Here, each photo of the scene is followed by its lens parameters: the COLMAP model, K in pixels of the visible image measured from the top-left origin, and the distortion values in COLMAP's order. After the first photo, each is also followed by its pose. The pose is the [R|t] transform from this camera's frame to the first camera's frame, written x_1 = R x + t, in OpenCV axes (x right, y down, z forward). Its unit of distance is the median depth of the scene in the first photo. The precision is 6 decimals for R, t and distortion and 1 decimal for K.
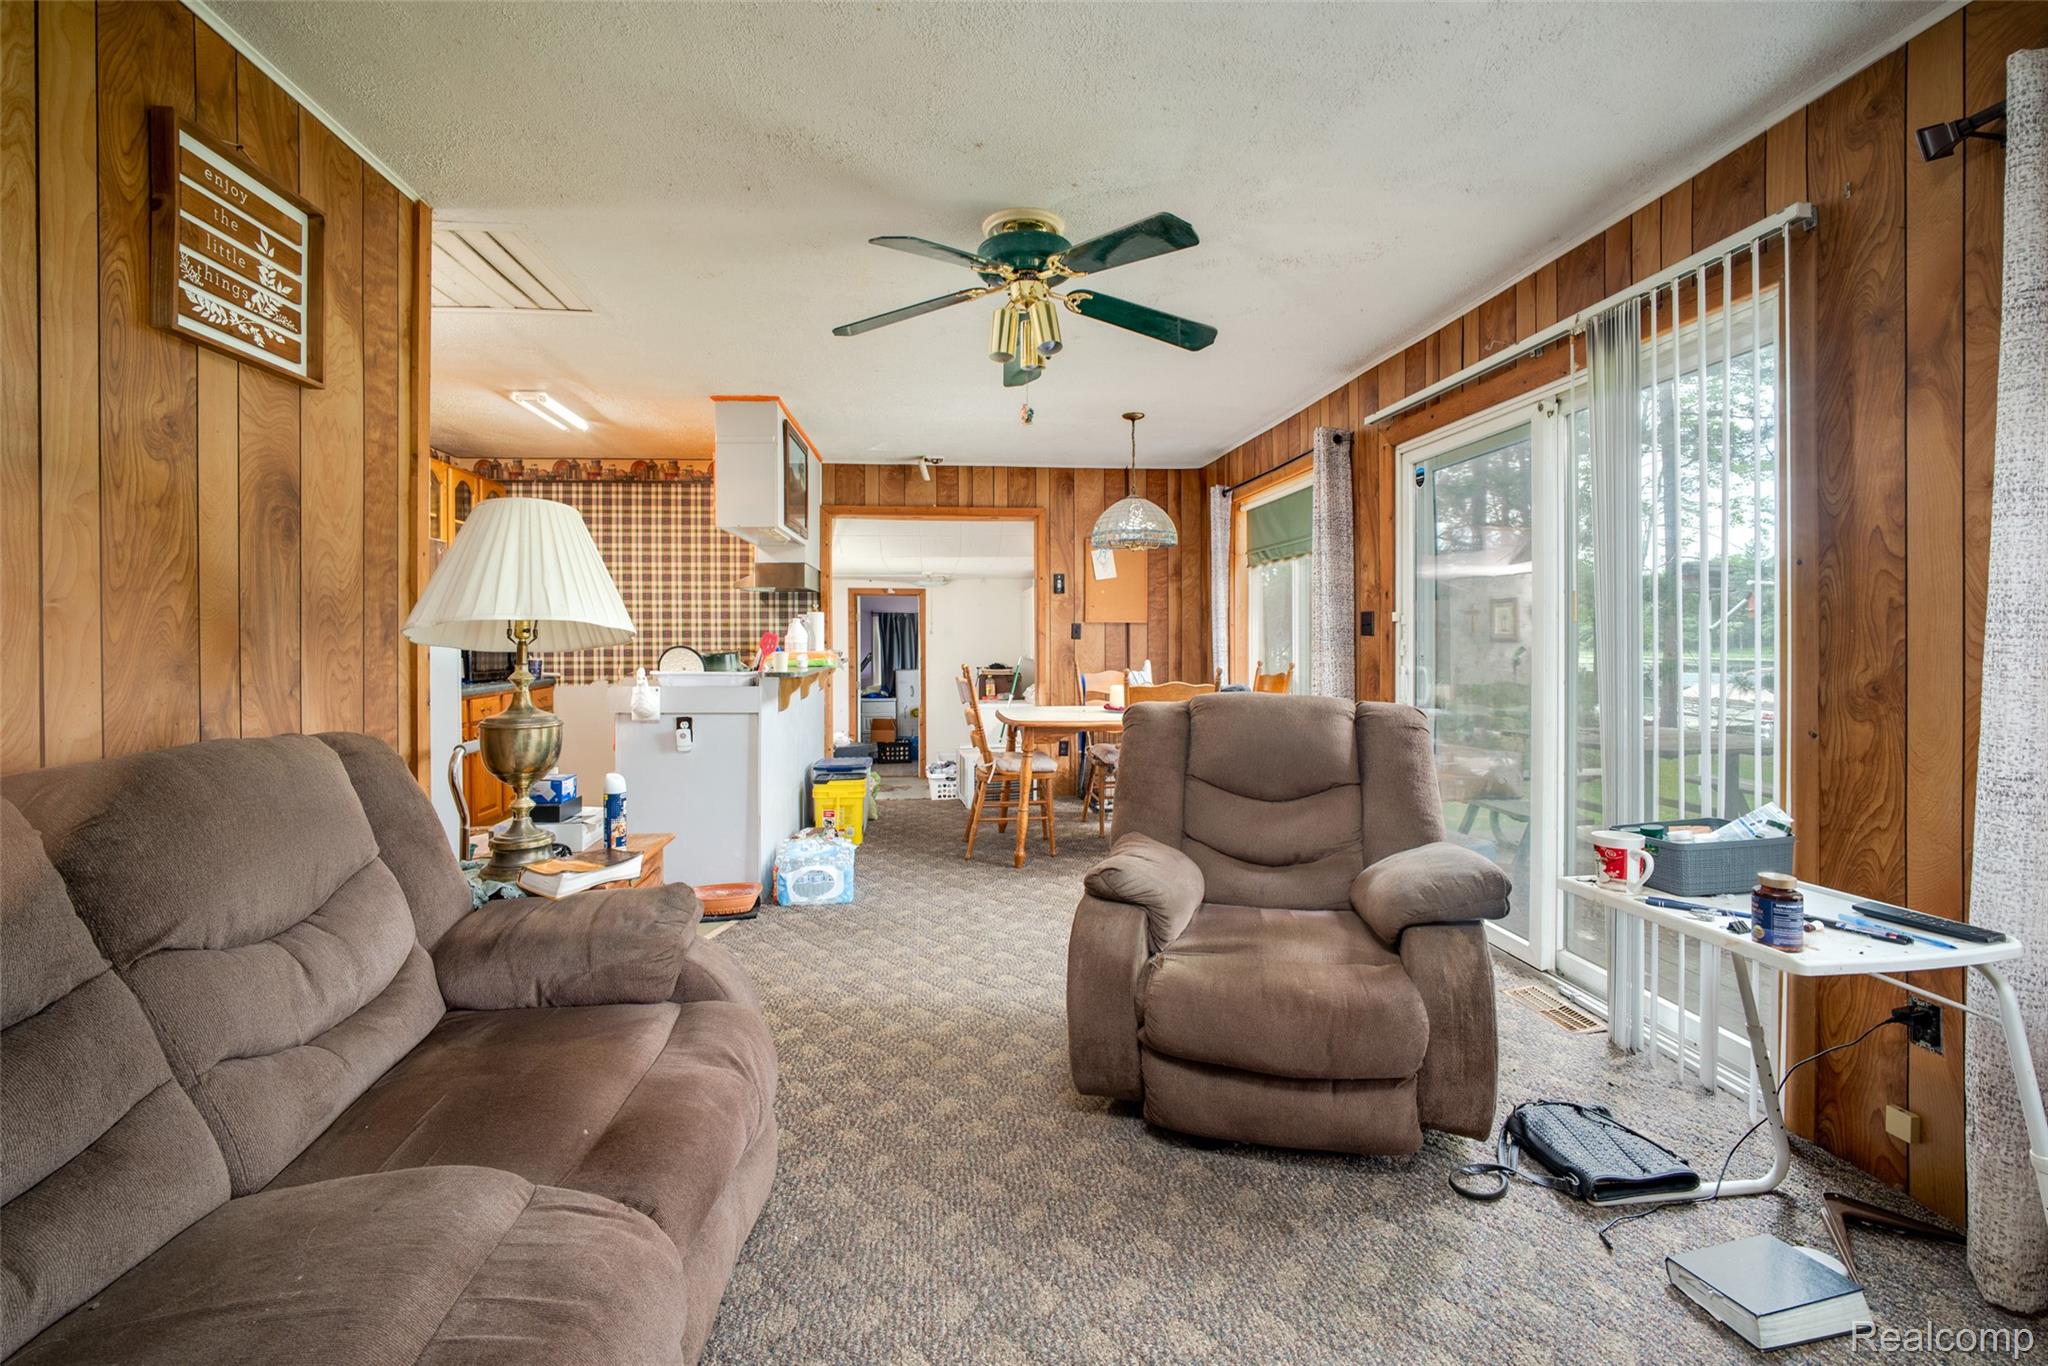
lens RADIAL K [[855.0, 0, 1016.5], [0, 855.0, 634.5], [0, 0, 1]] dist [-0.013512, 0.001715]
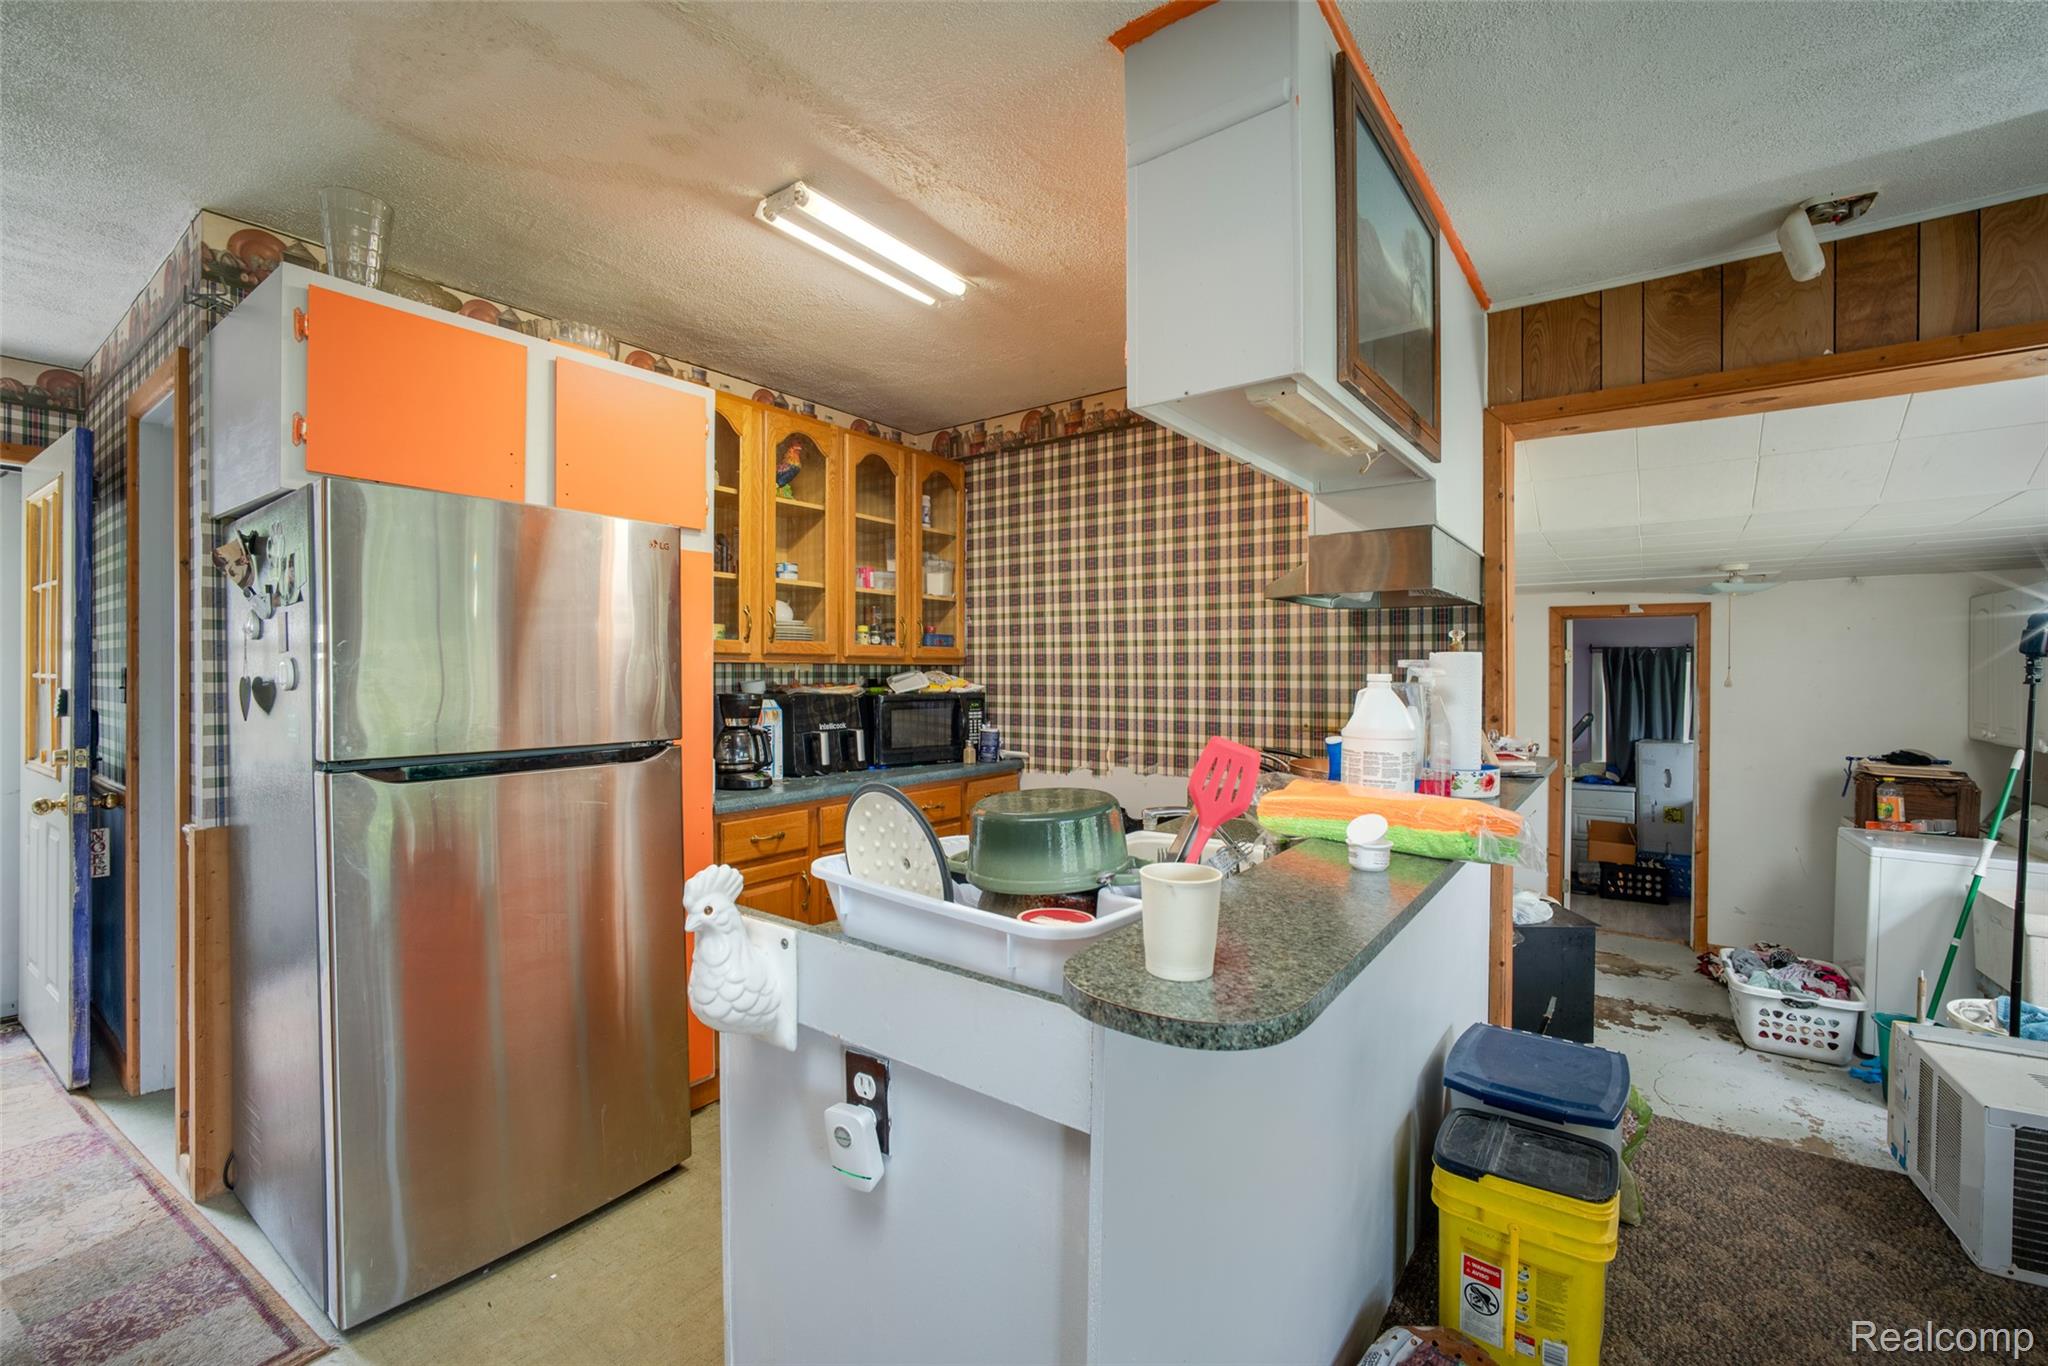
lens RADIAL K [[860.8, 0, 1040.2], [0, 860.8, 679.6], [0, 0, 1]] dist [-0.015378, 0.003613]
pose [[0.747056, 0.010958, -0.664671, -0.105631], [-0.003386, 0.999914, 0.012679, -0.015898], [0.664752, -0.007222, 0.747029, 0.516854]]
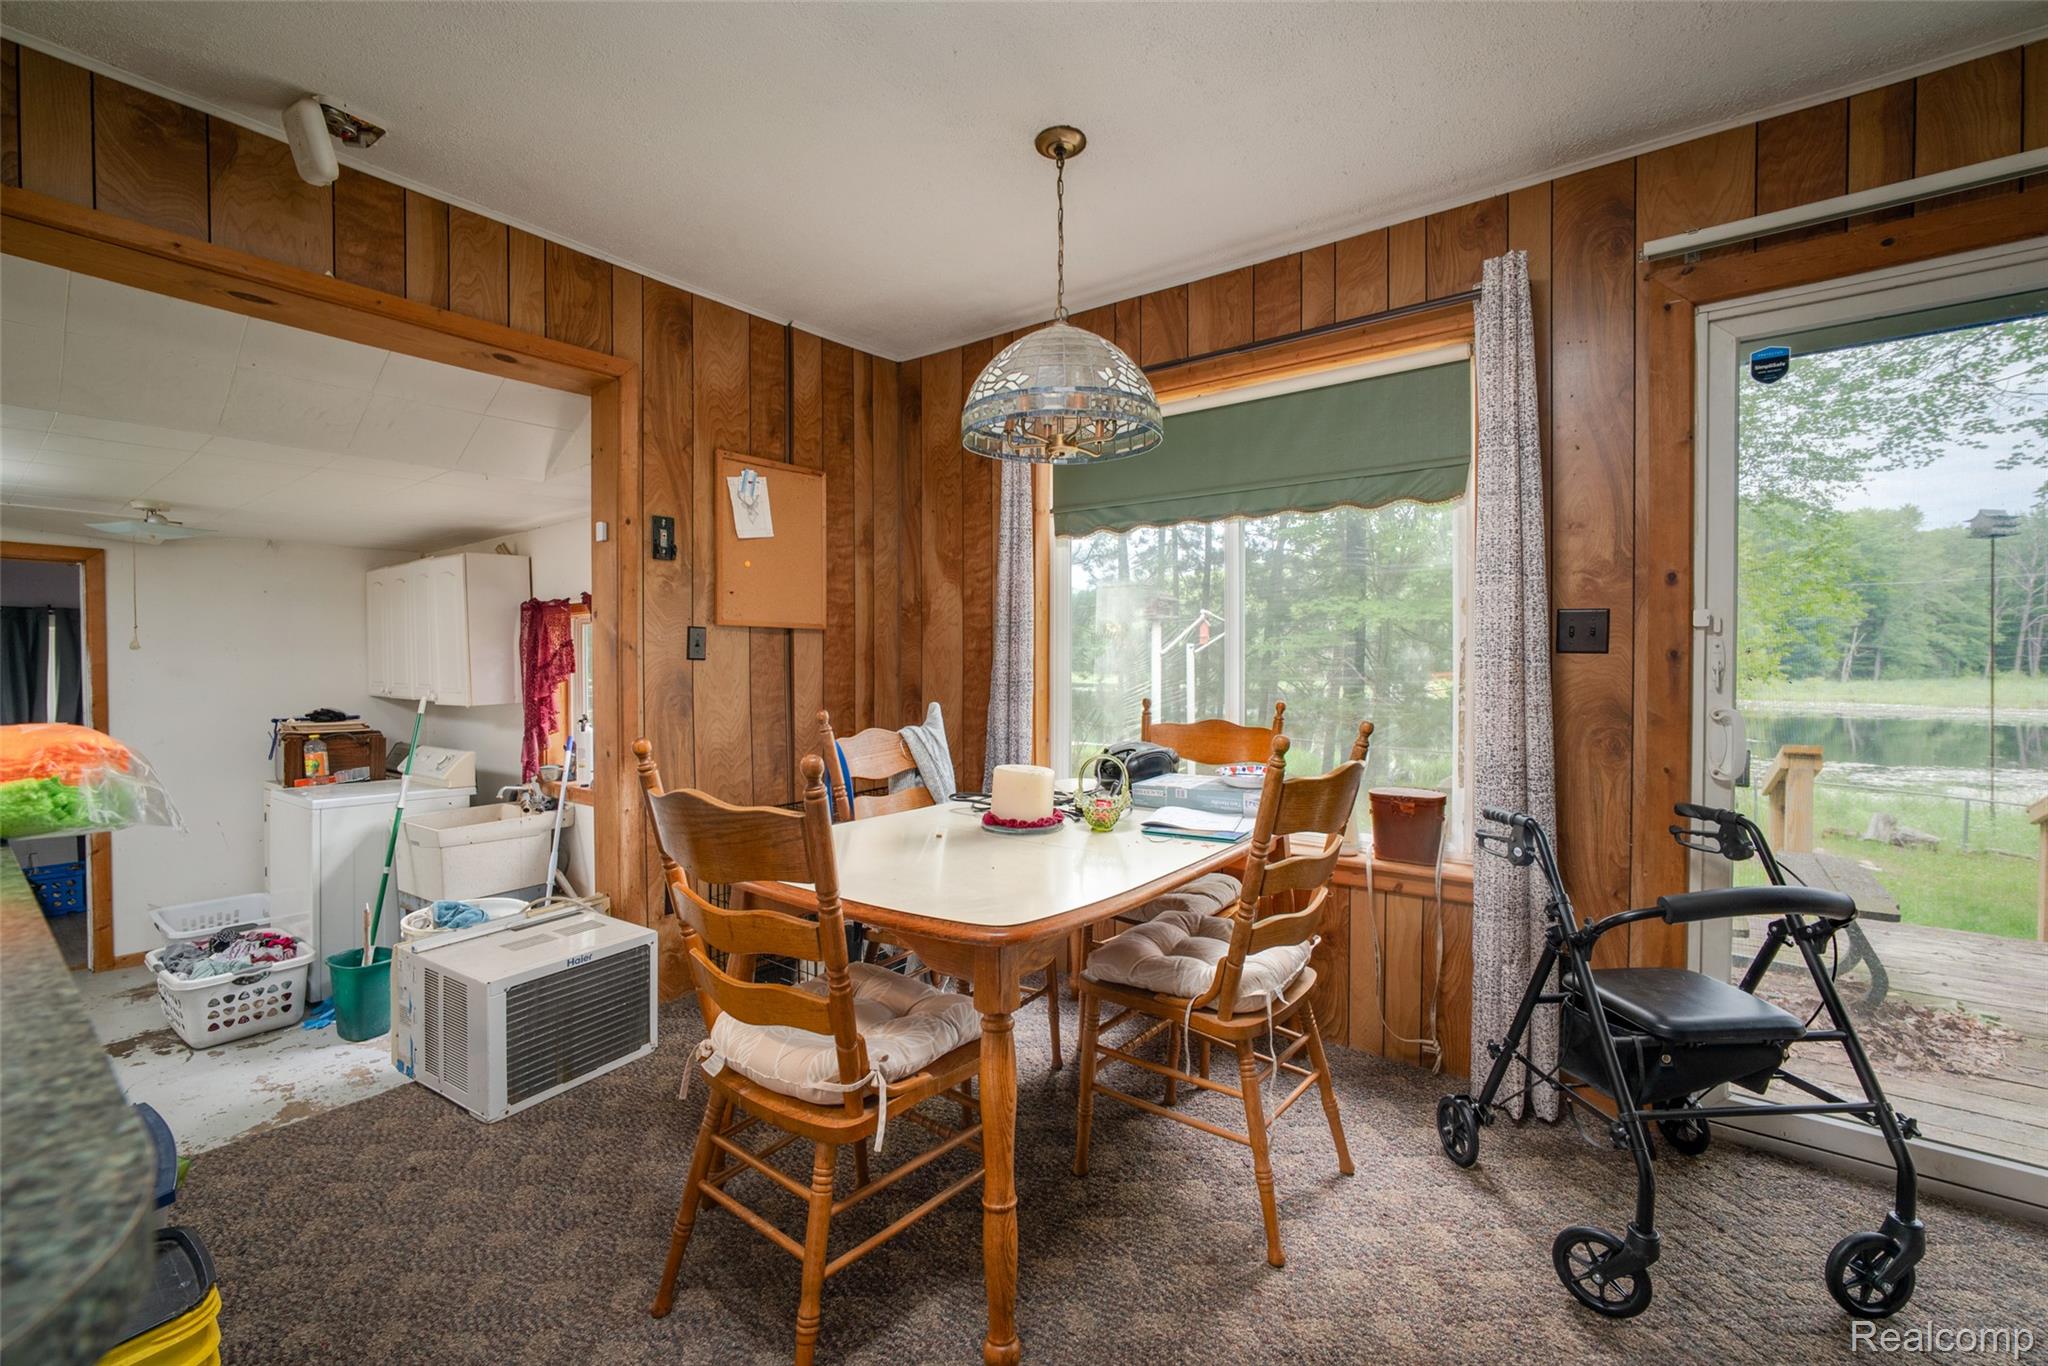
lens RADIAL K [[855.0, 0, 1007.7], [0, 855.0, 679.8], [0, 0, 1]] dist [-0.013512, 0.001715]
pose [[0.697486, -0.011489, 0.716506, -0.155019], [-0.005243, 0.999763, 0.021135, 0.005732], [-0.716579, -0.018498, 0.697261, 0.570628]]
